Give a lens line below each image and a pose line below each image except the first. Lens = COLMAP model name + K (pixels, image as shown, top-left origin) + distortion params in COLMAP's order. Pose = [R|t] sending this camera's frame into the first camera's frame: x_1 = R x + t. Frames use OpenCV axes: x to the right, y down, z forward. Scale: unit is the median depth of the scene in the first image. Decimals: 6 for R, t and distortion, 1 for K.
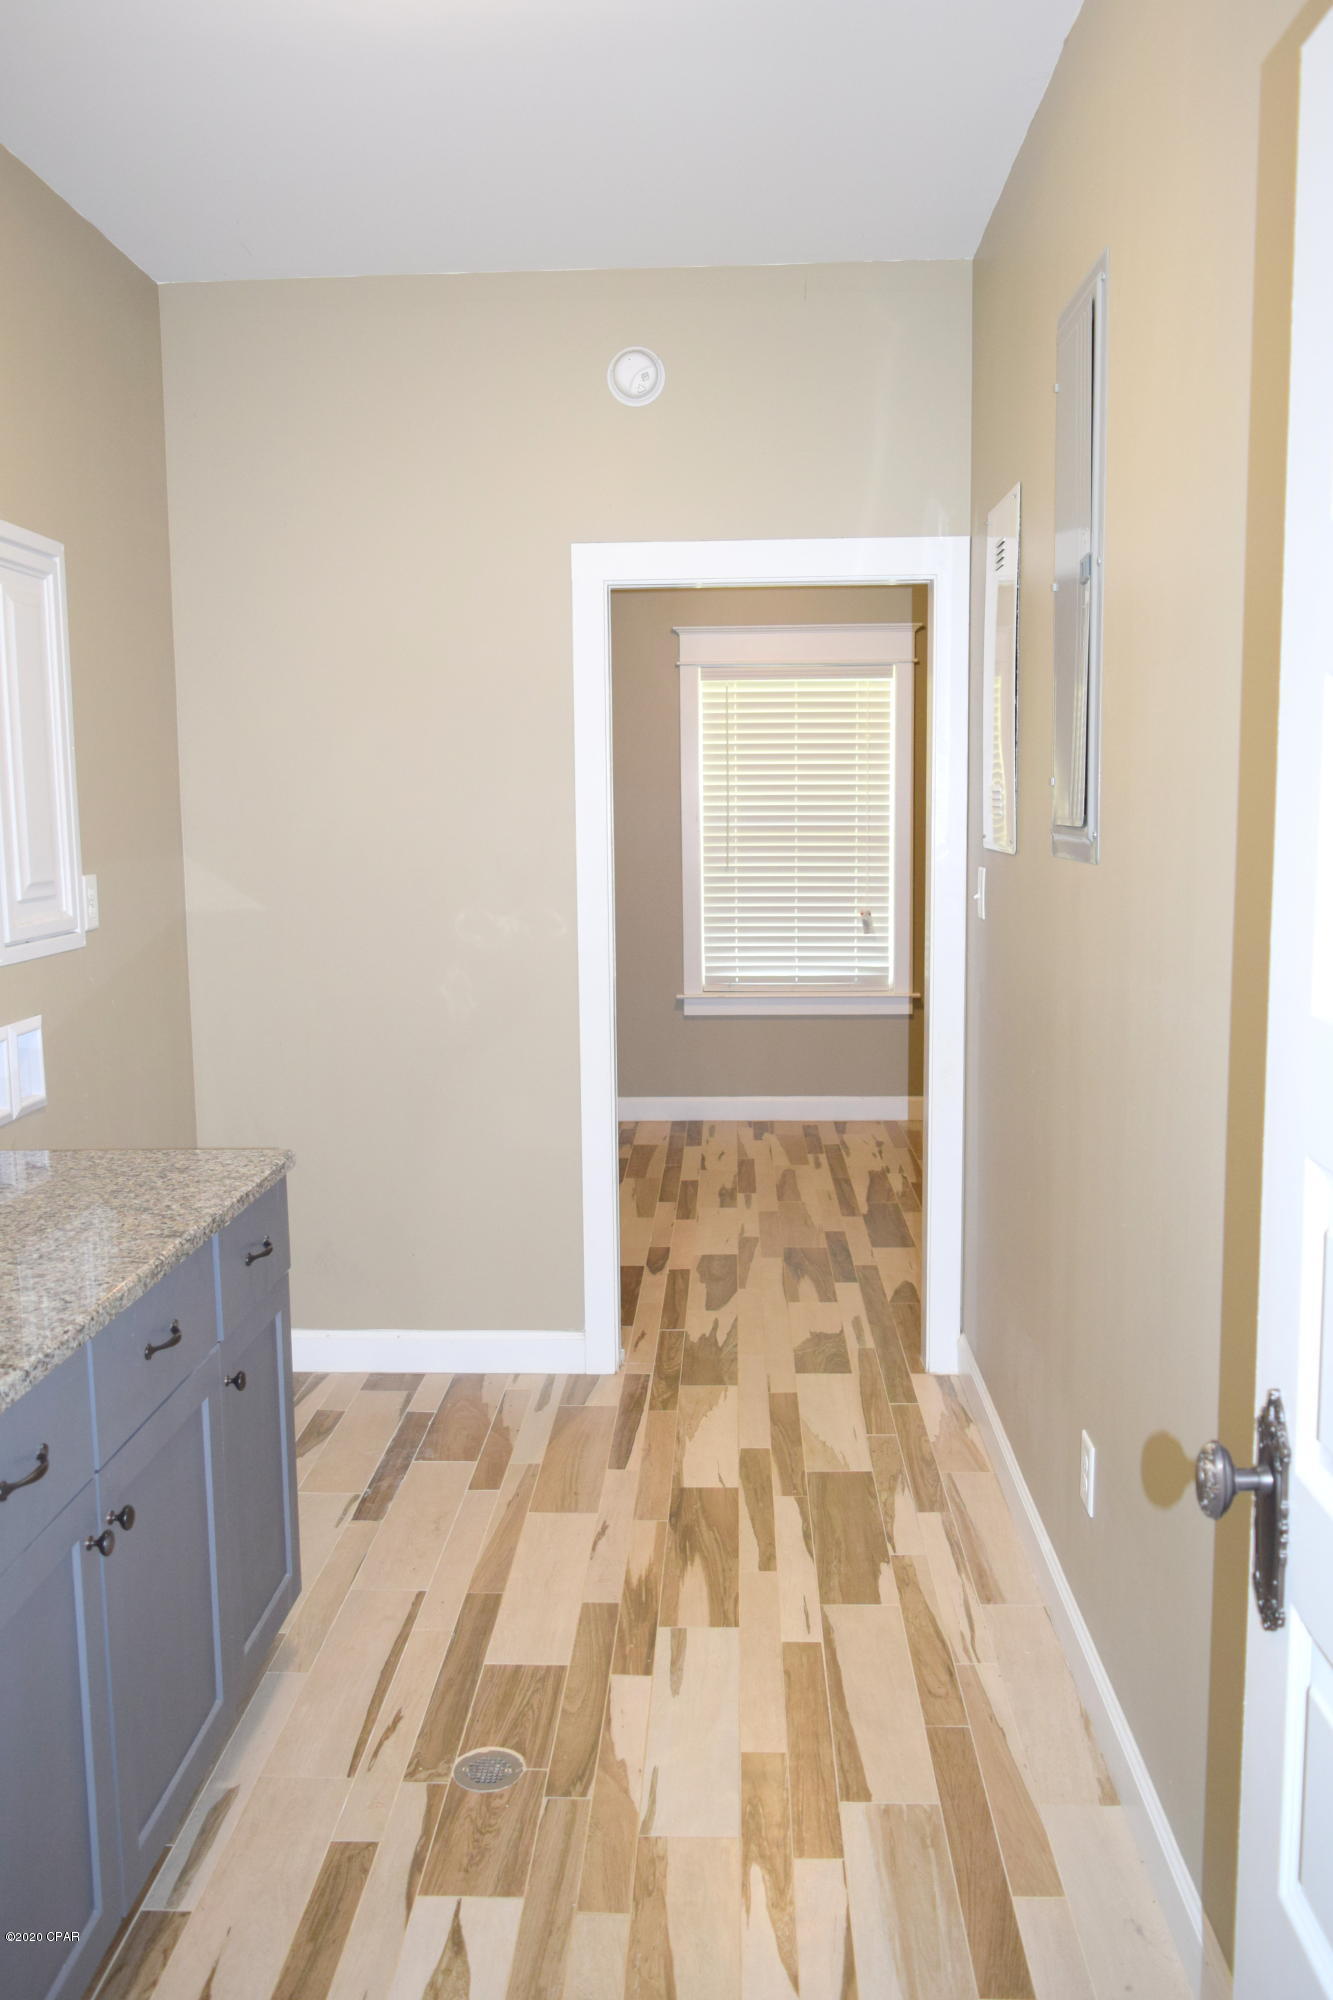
lens RADIAL K [[1600.3, 0, 676.0], [0, 1600.3, 995.0], [0, 0, 1]] dist [-0.025137, 0.012721]
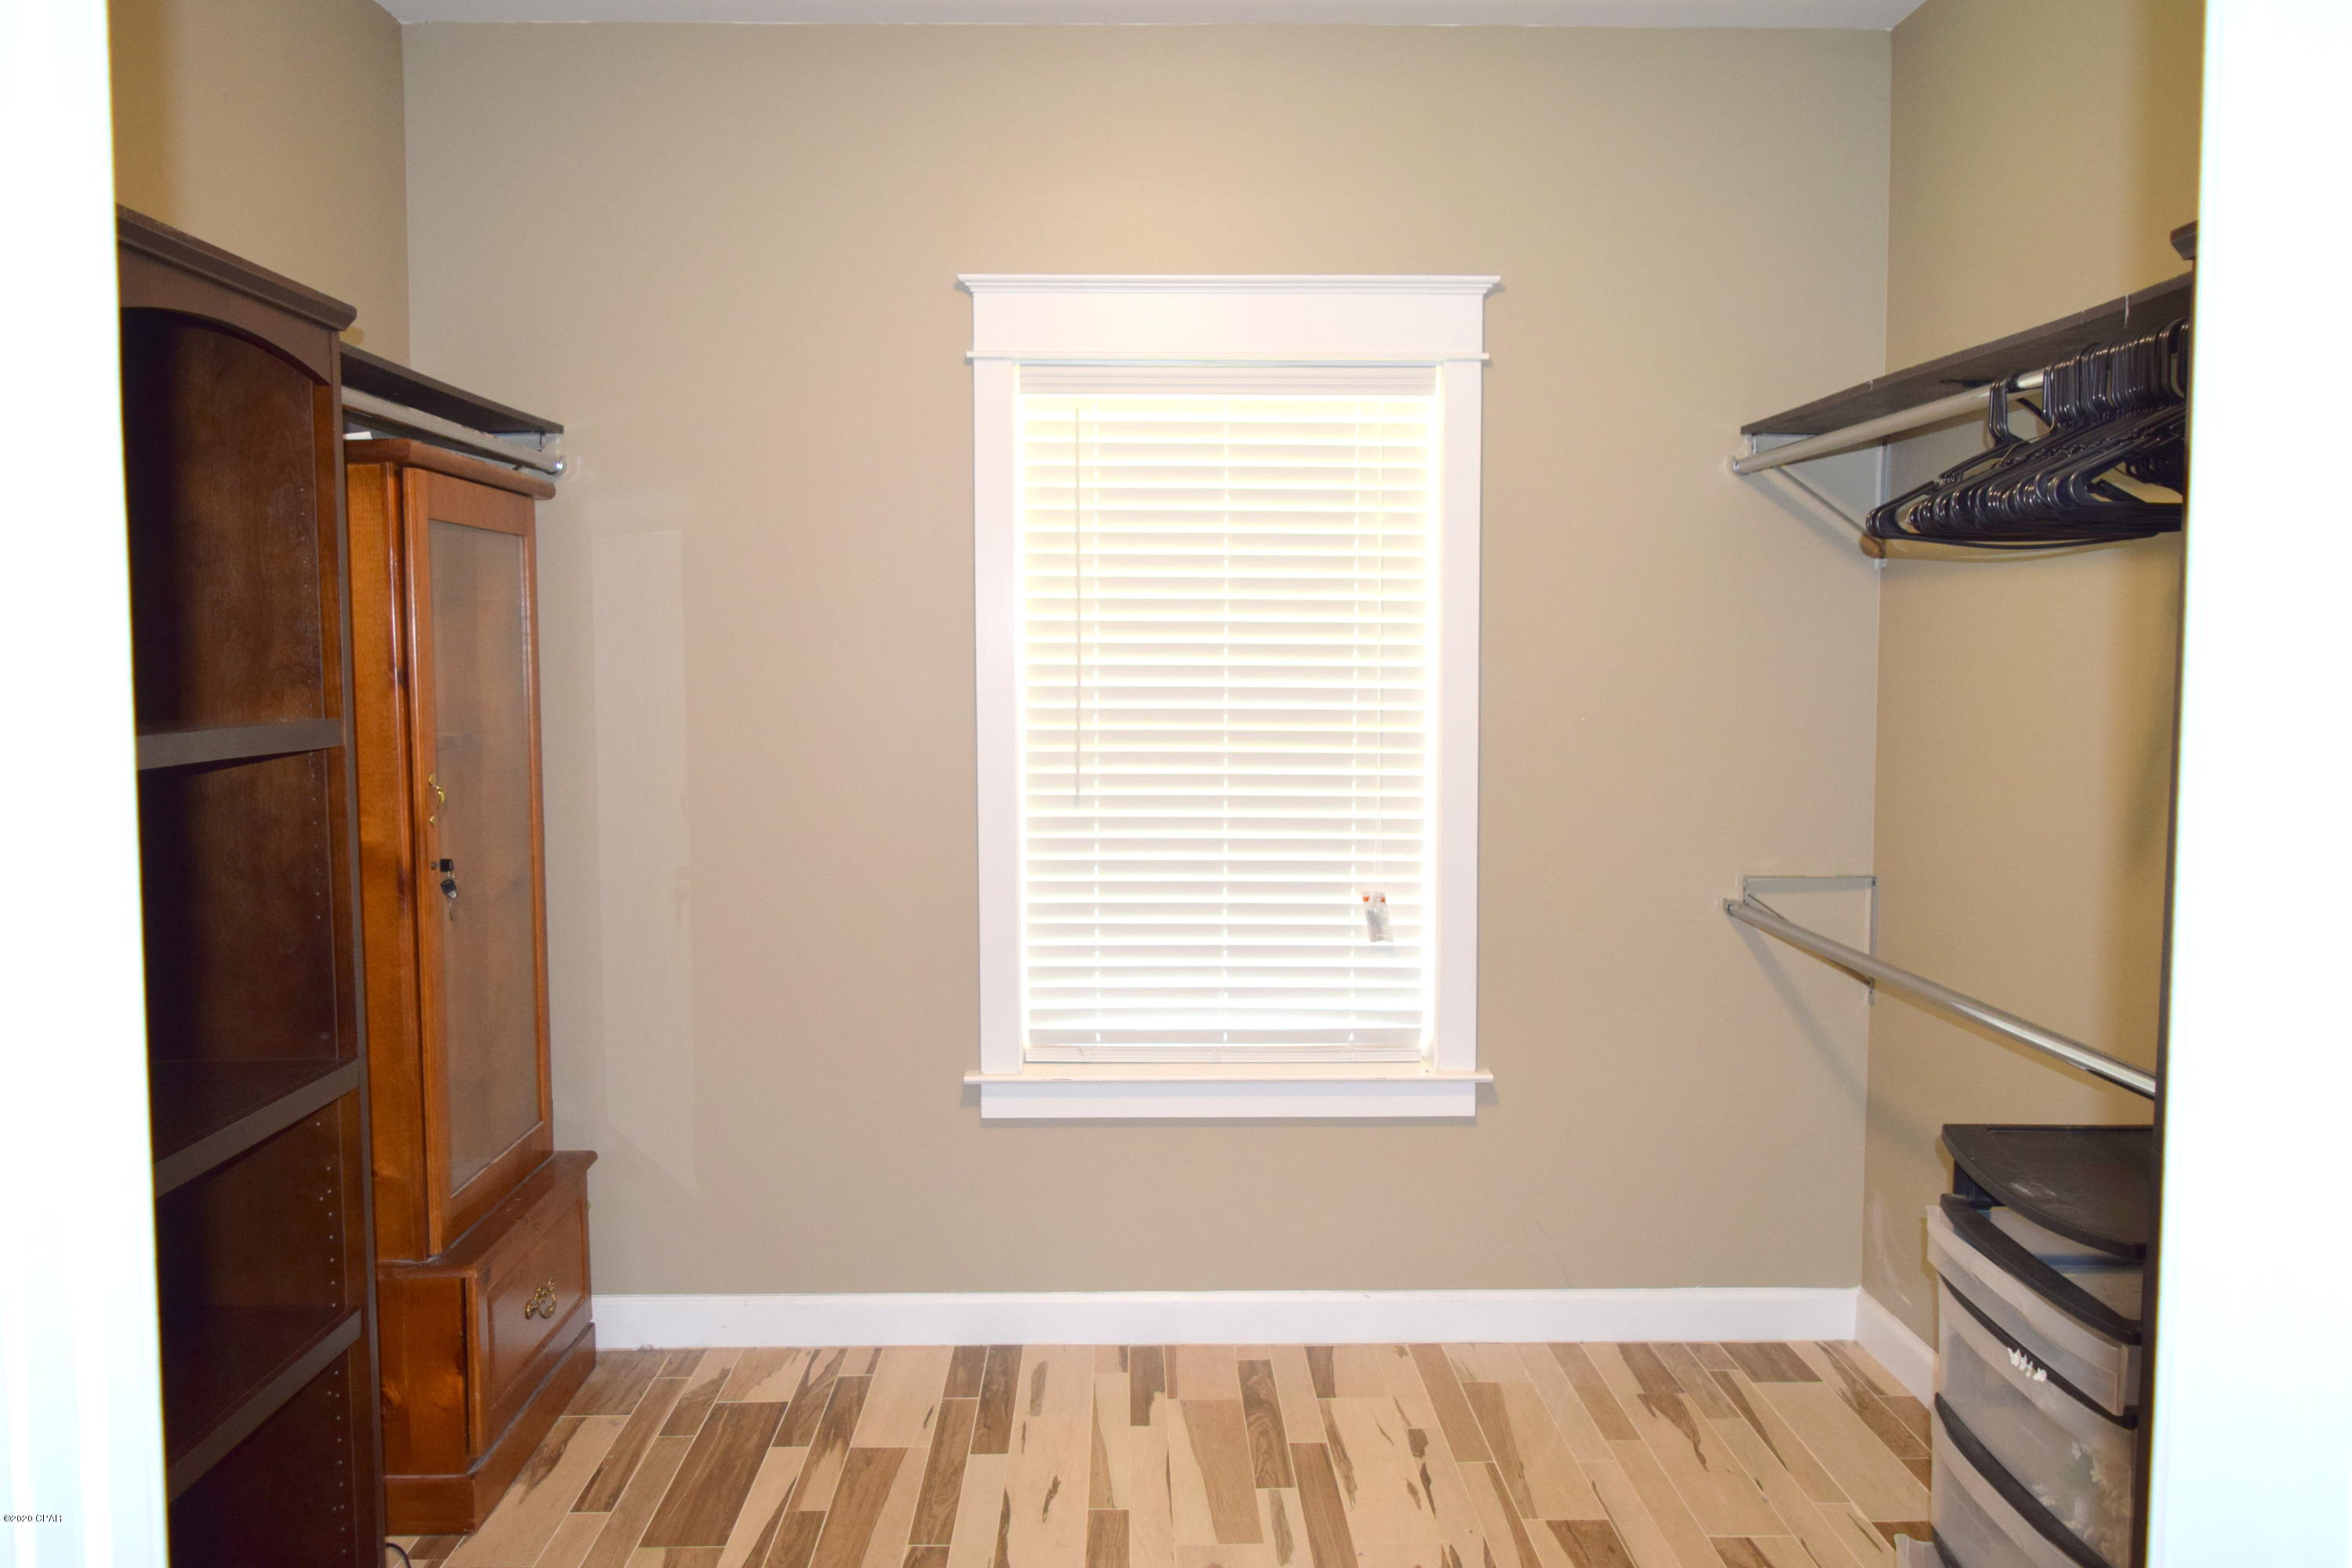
lens RADIAL K [[1882.0, 0, 1174.0], [0, 1882.0, 765.8], [0, 0, 1]] dist [-0.025137, 0.012721]
pose [[0.998333, 0.006211, 0.057389, 0.028634], [-0.002632, 0.998058, -0.062240, -0.054929], [-0.057664, 0.061985, 0.996410, 0.453875]]
